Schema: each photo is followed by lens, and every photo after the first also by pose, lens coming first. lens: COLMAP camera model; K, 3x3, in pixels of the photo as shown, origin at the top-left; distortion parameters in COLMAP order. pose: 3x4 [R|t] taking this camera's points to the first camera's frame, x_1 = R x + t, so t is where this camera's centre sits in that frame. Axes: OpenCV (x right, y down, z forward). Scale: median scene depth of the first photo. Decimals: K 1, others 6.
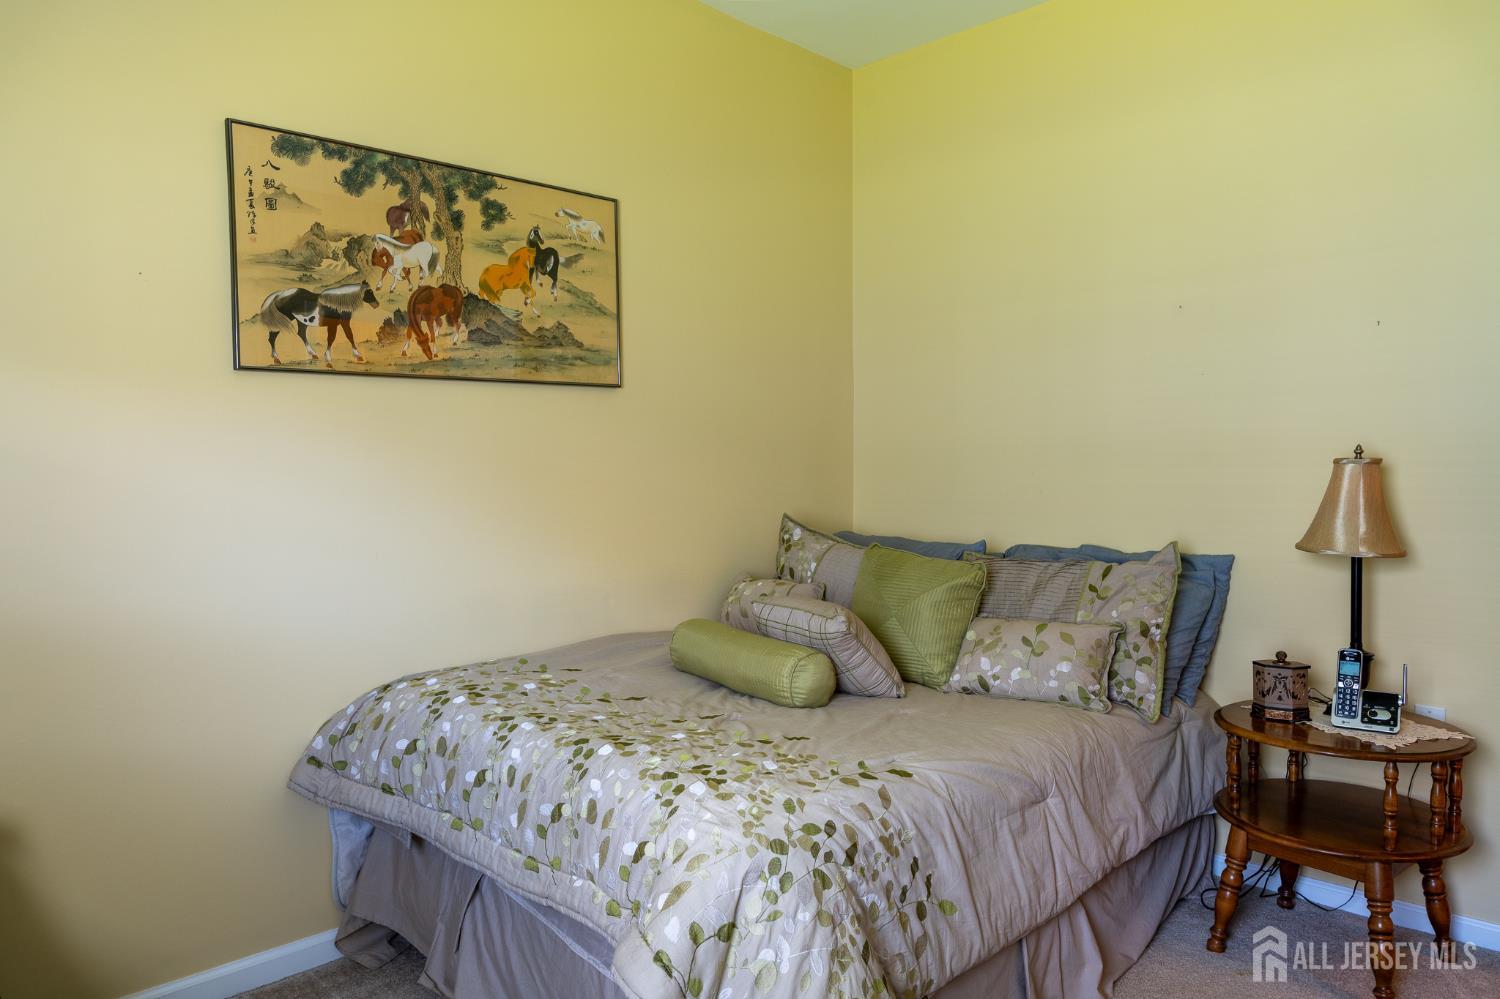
lens RADIAL K [[997.1, 0, 744.4], [0, 997.1, 502.5], [0, 0, 1]] dist [0.006256, -0.027227]
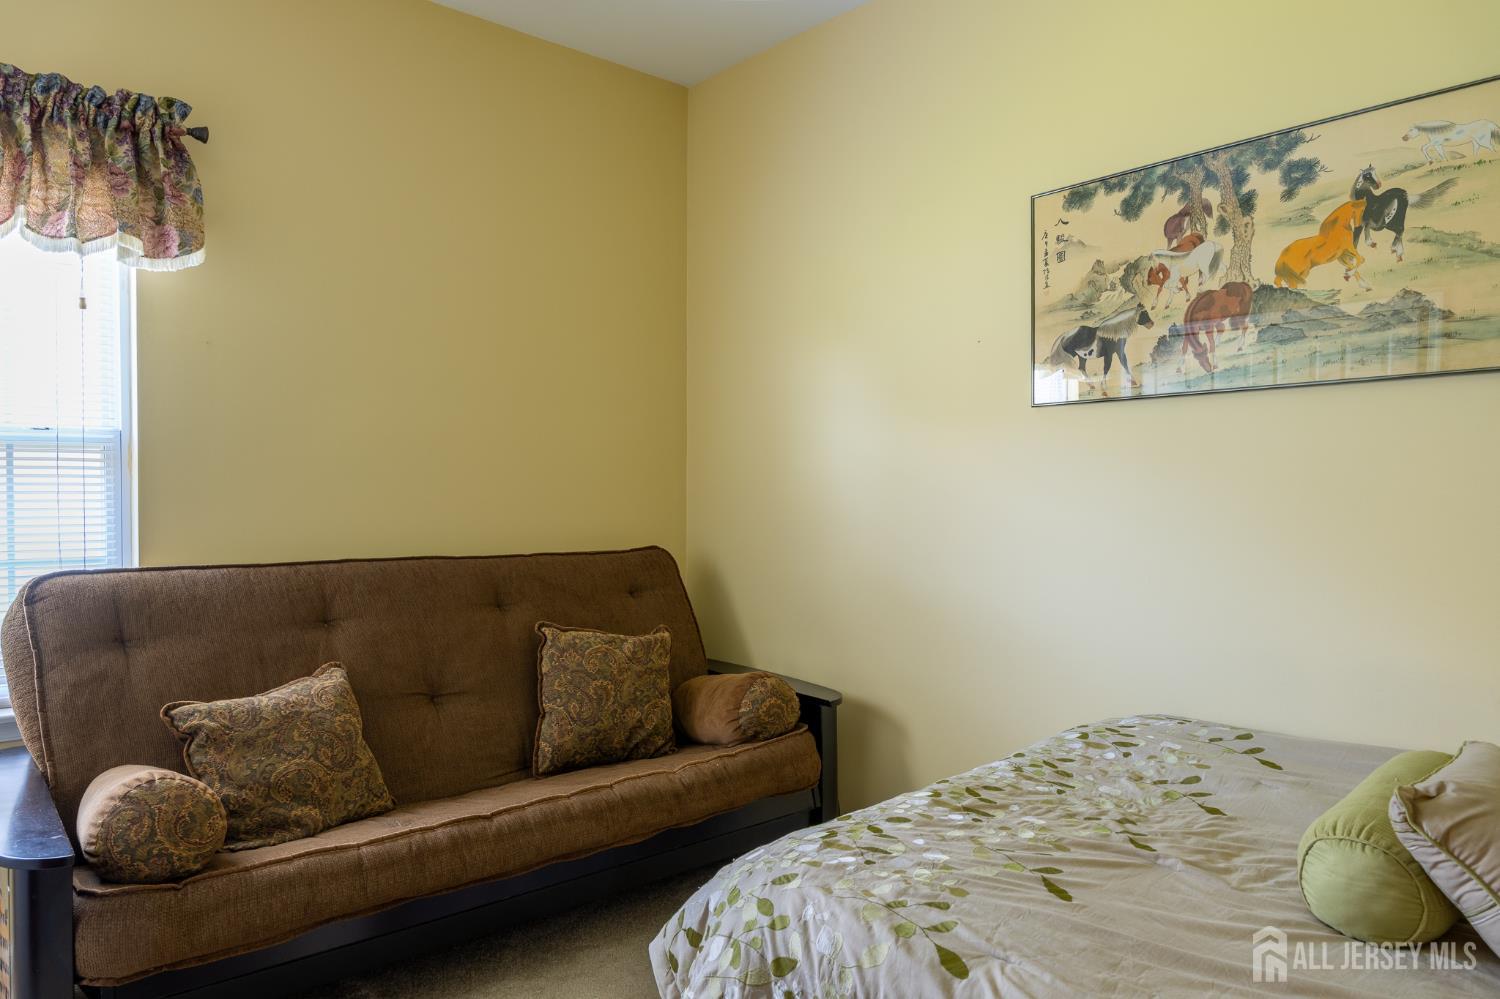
lens RADIAL K [[997.1, 0, 744.4], [0, 997.1, 502.5], [0, 0, 1]] dist [0.006256, -0.027227]
pose [[-0.073243, 0.034632, -0.996713, 0.617463], [-0.031226, 0.998827, 0.037000, -0.047483], [0.996825, 0.033834, -0.072076, 0.661905]]
